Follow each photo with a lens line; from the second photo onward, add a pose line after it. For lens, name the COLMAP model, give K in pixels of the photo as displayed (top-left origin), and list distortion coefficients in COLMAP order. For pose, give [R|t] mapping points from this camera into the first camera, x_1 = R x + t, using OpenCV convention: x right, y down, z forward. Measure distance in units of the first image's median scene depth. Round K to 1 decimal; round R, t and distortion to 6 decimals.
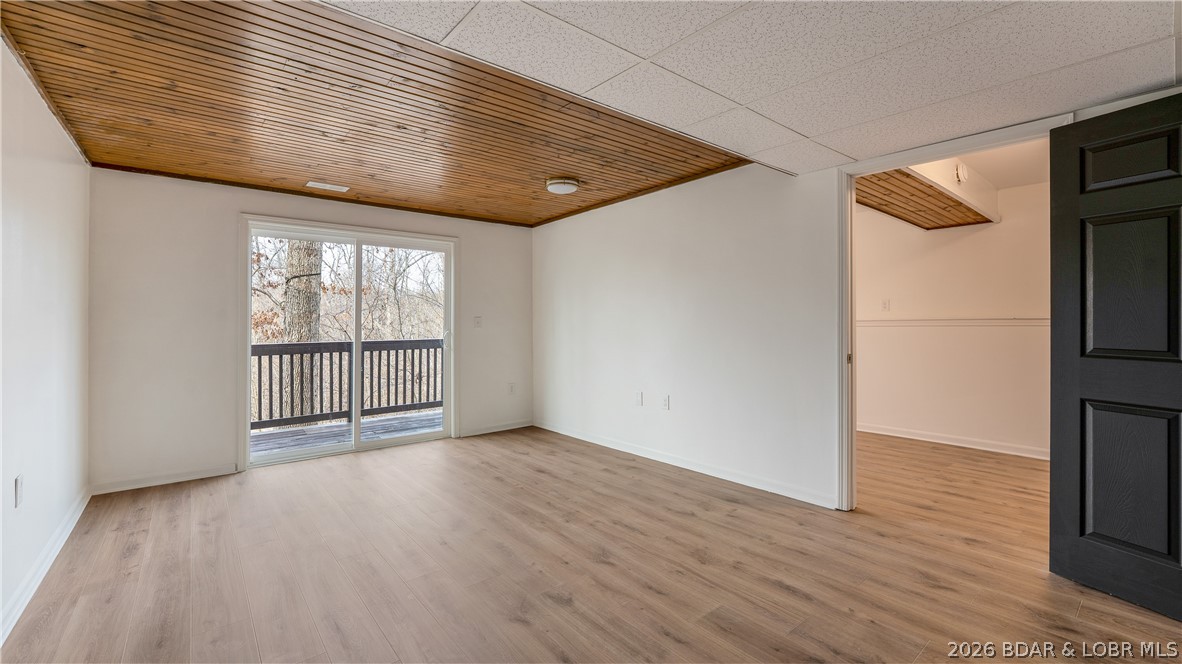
lens RADIAL K [[488.2, 0, 592.1], [0, 488.2, 324.3], [0, 0, 1]] dist [0.000021, 0.000624]
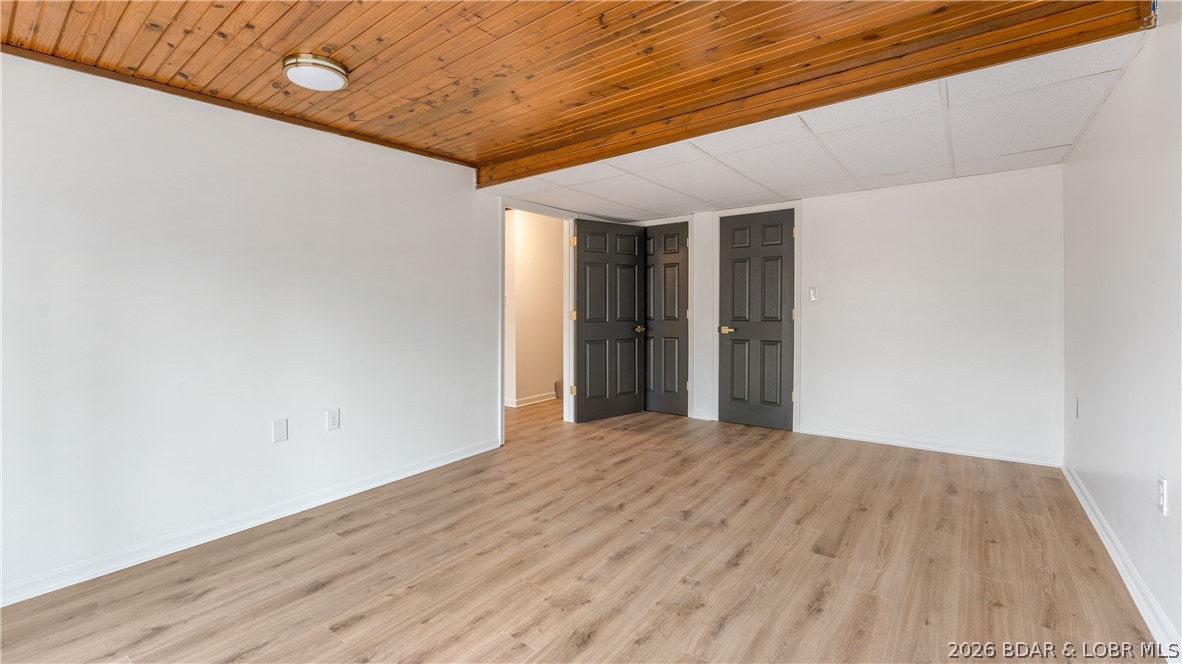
lens RADIAL K [[488.2, 0, 582.3], [0, 488.2, 325.9], [0, 0, 1]] dist [0.000021, 0.000624]
pose [[-0.203799, -0.028225, 0.978606, -0.915207], [0.025040, 0.999107, 0.034031, 0.000956], [-0.978693, 0.031440, -0.202910, 1.086880]]
